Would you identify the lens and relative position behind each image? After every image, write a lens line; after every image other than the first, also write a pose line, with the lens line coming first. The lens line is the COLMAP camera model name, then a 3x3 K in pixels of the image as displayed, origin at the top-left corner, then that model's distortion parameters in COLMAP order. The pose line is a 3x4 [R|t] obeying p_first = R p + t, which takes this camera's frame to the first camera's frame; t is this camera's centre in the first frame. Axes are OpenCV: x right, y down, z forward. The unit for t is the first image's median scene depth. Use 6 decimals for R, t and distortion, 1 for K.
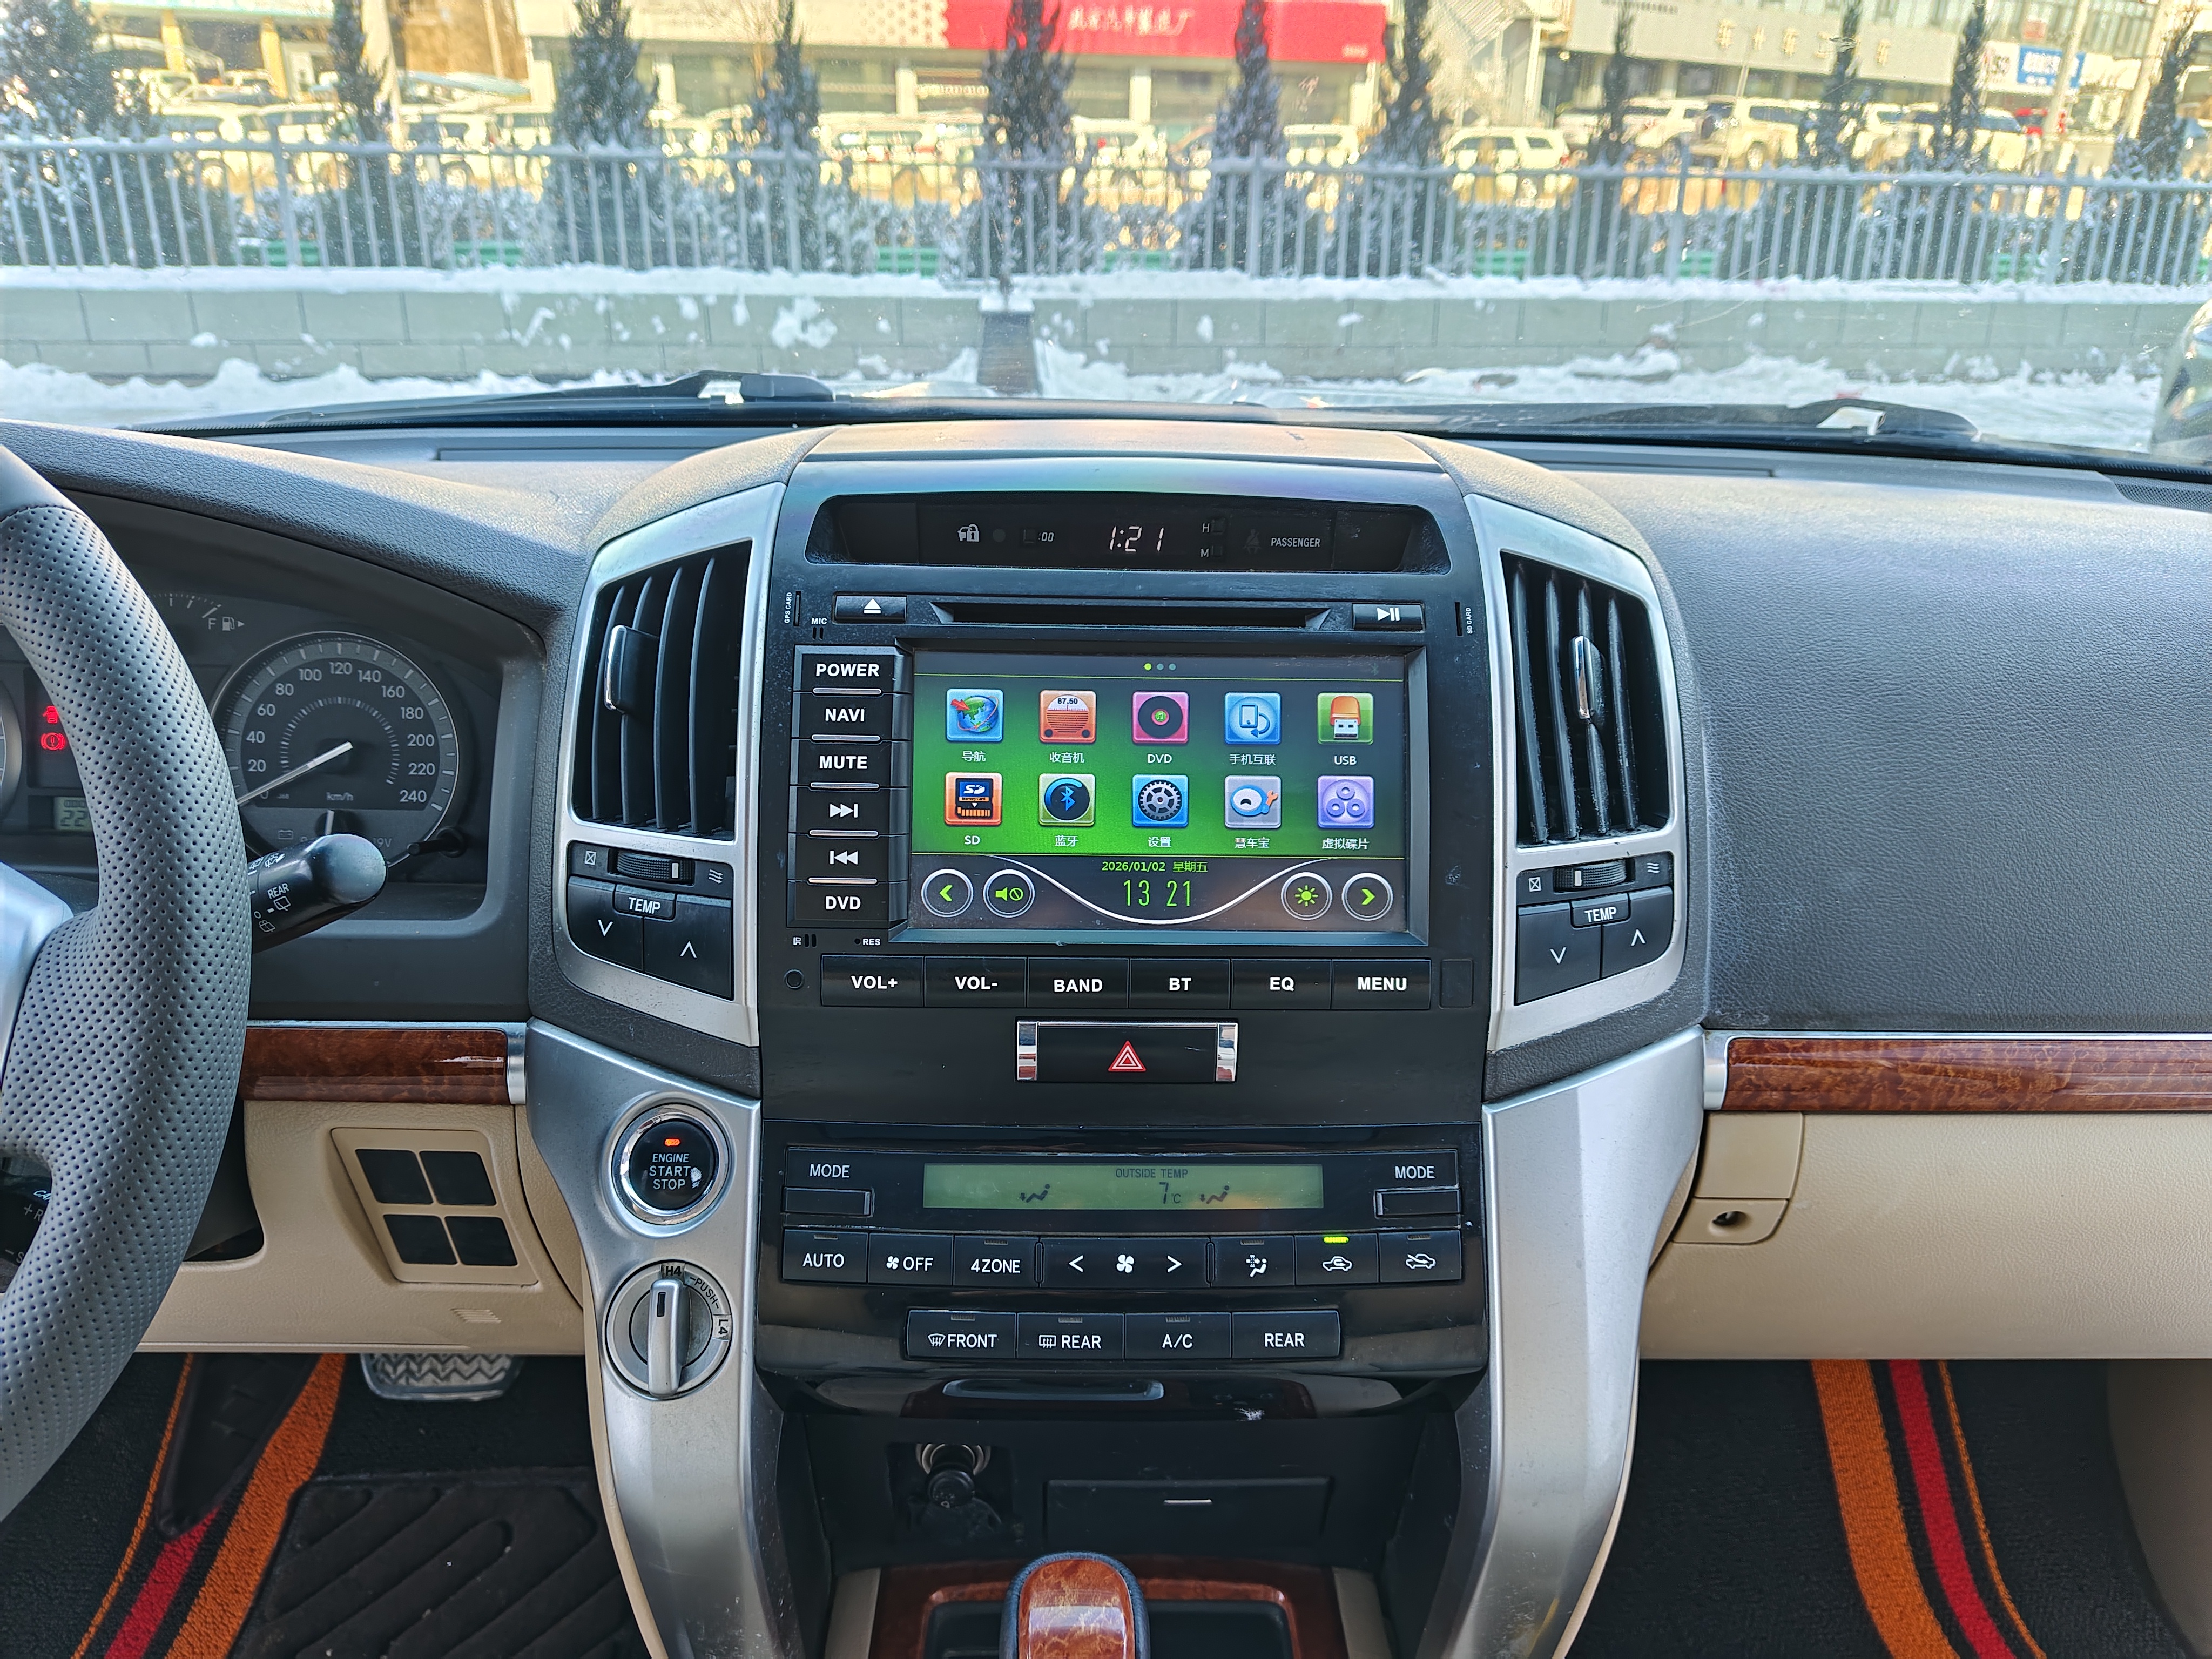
lens RADIAL K [[1525.3, 0, 1111.1], [0, 1525.3, 837.9], [0, 0, 1]] dist [0.066319, -0.080361]
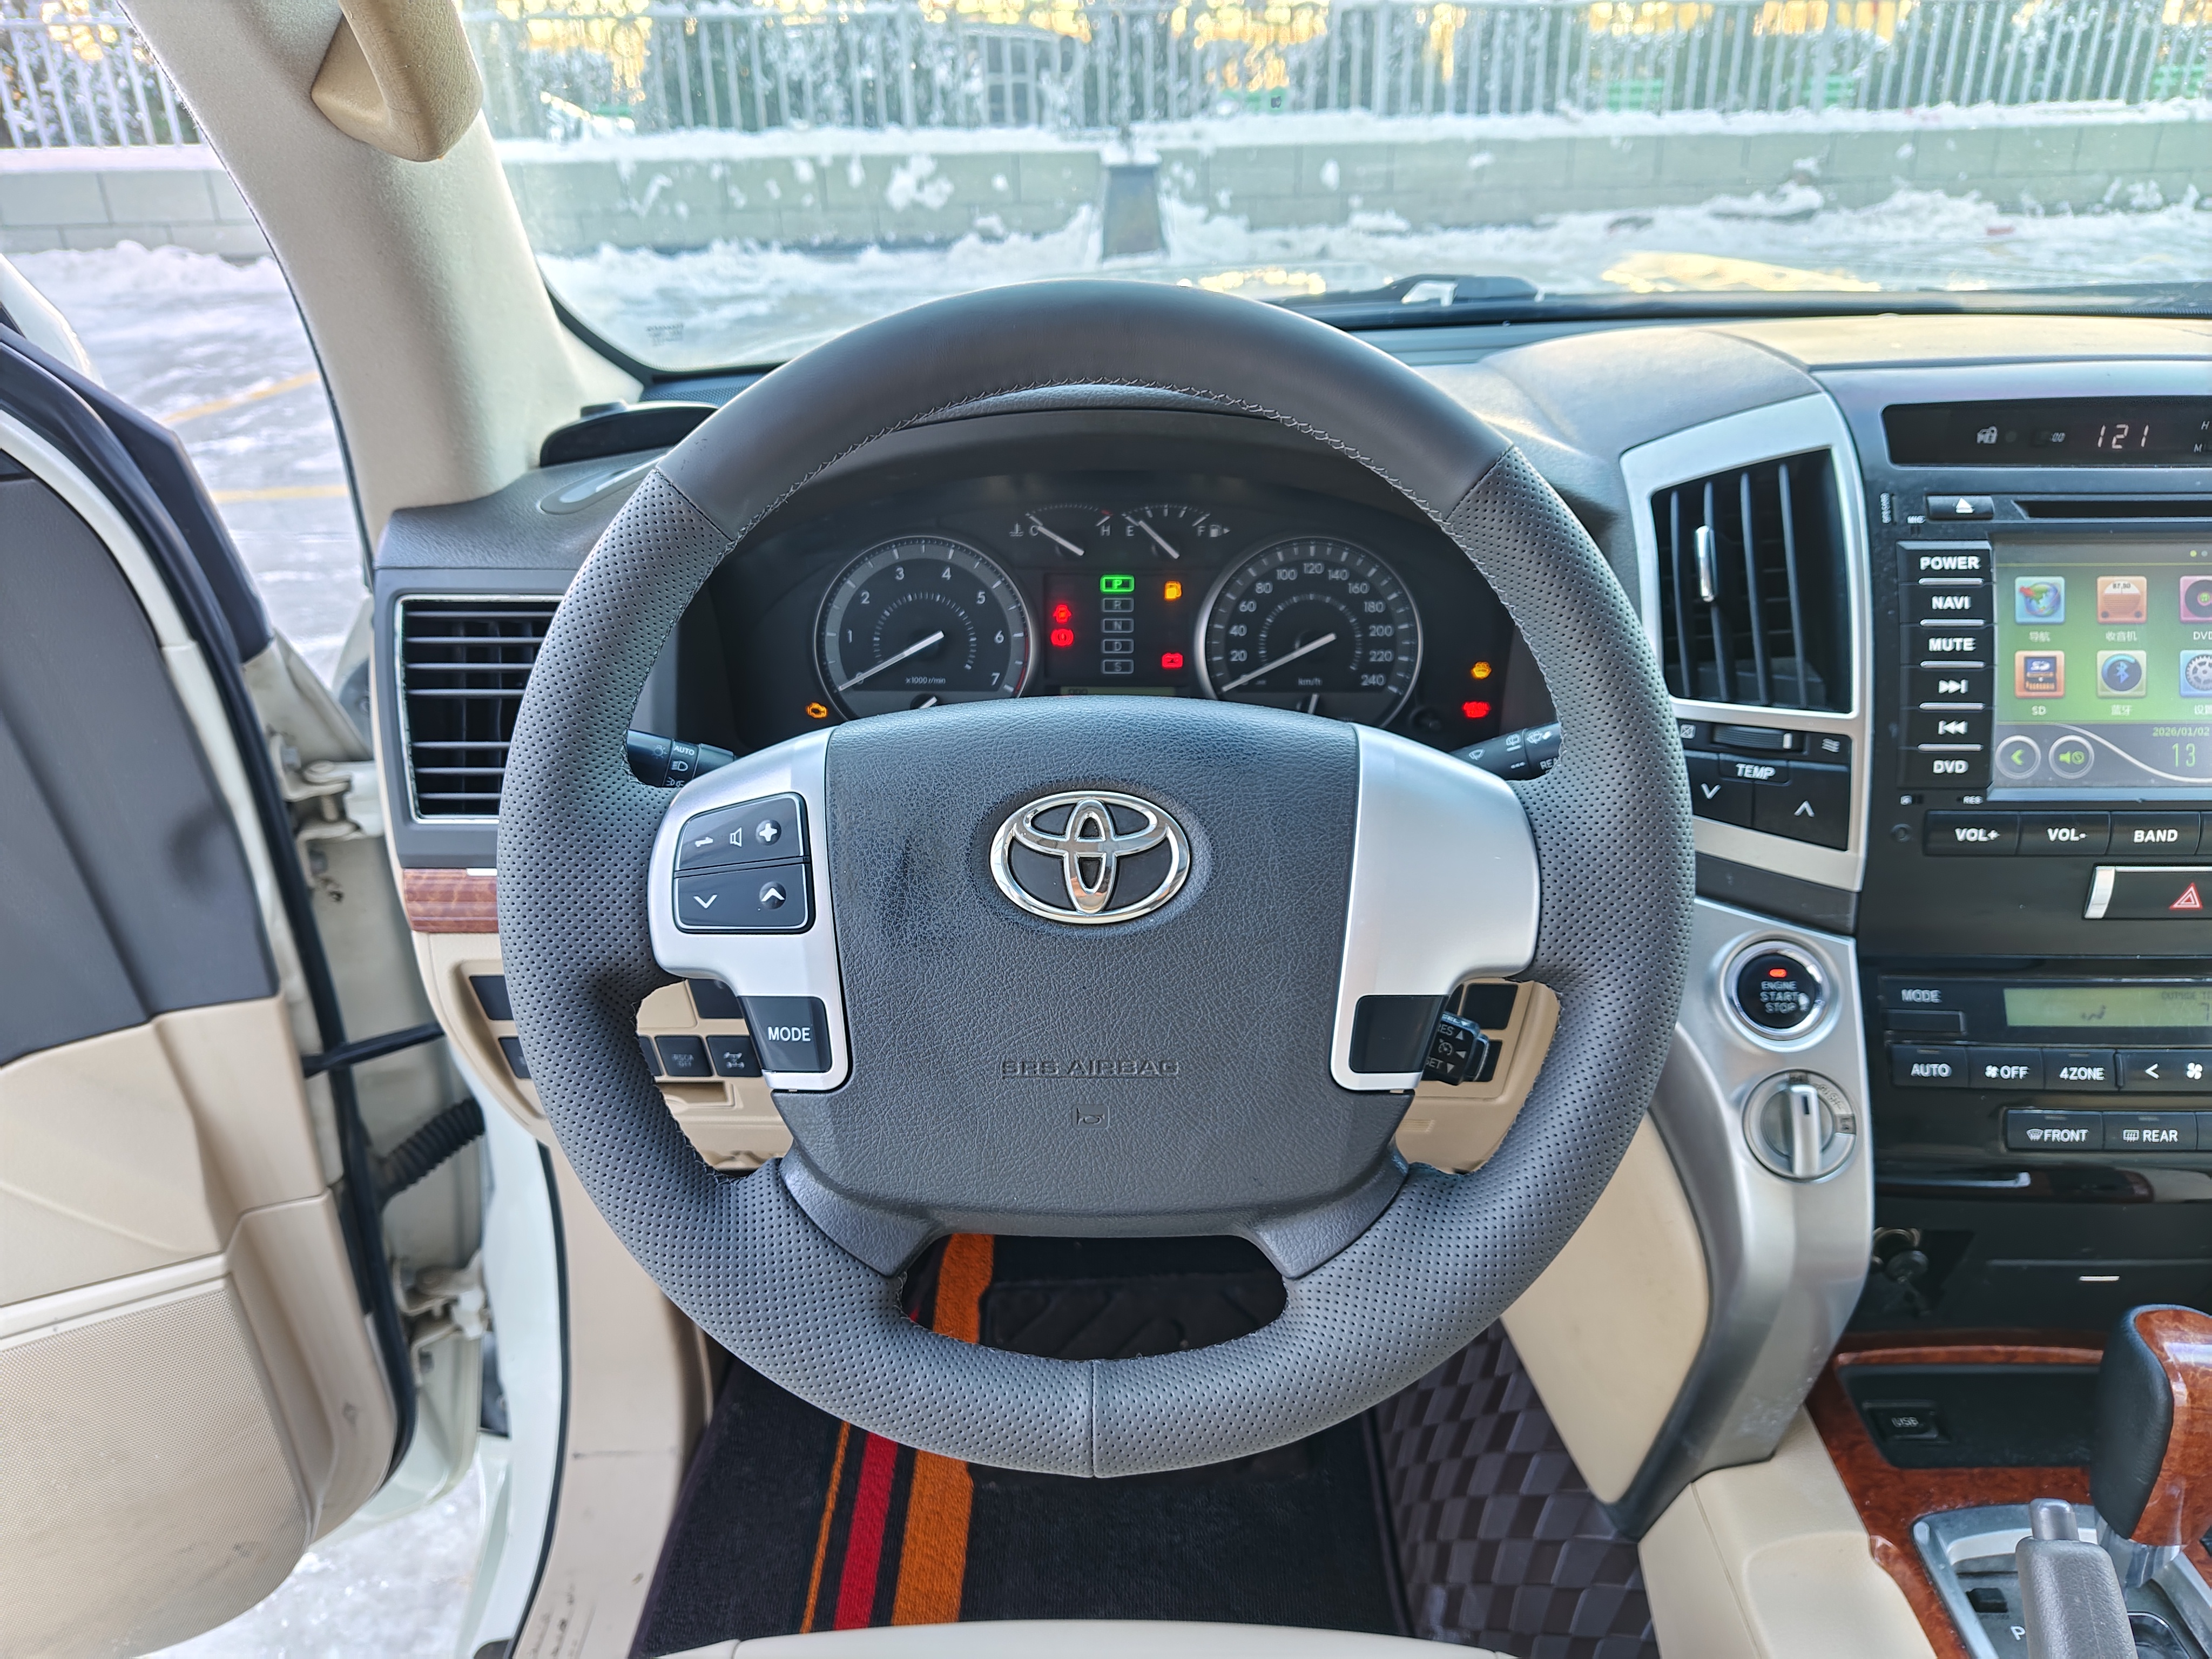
lens RADIAL K [[1562.9, 0, 1136.3], [0, 1562.9, 834.6], [0, 0, 1]] dist [0.001537, 0.010674]
pose [[0.999323, -0.013297, -0.034311, -0.590447], [0.015959, 0.996785, 0.078515, -0.007209], [0.033156, -0.079010, 0.996322, -0.160244]]
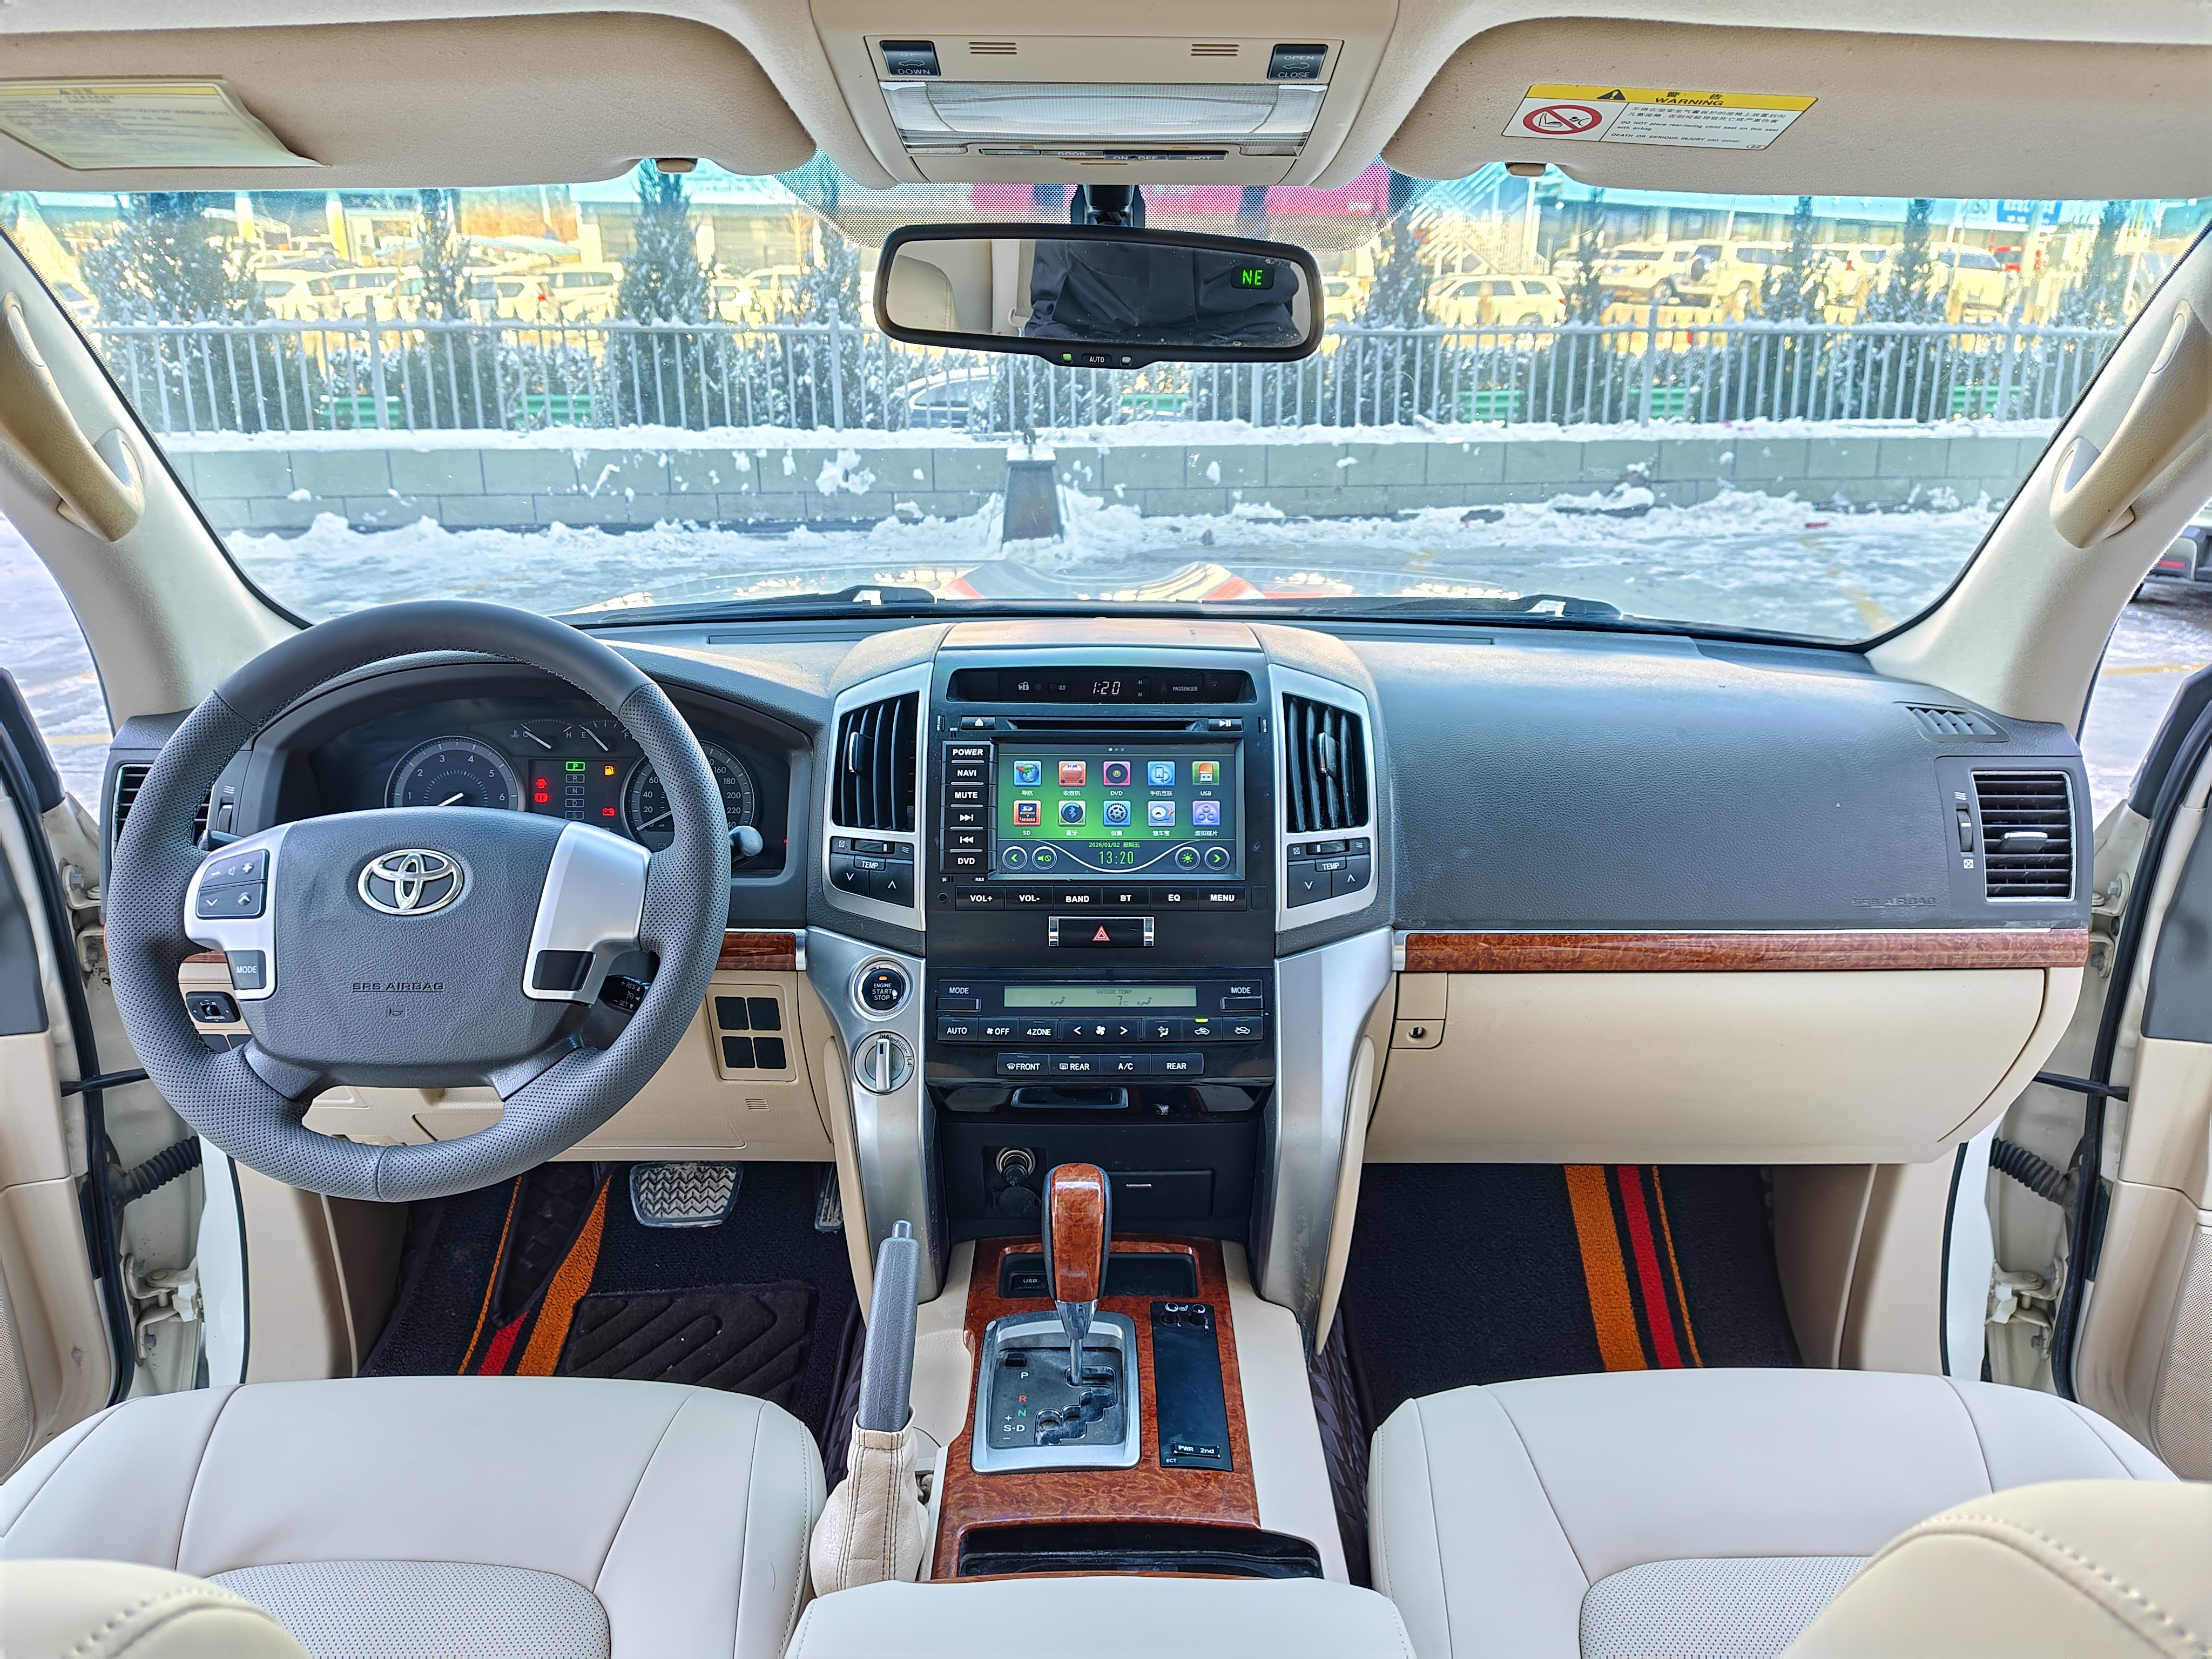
lens RADIAL K [[1514.5, 0, 1121.8], [0, 1514.5, 812.8], [0, 0, 1]] dist [0.030357, -0.020650]
pose [[0.999919, -0.009986, -0.007910, 0.045082], [0.009206, 0.995609, -0.093156, 0.136252], [0.008806, 0.093076, 0.995620, -0.858108]]
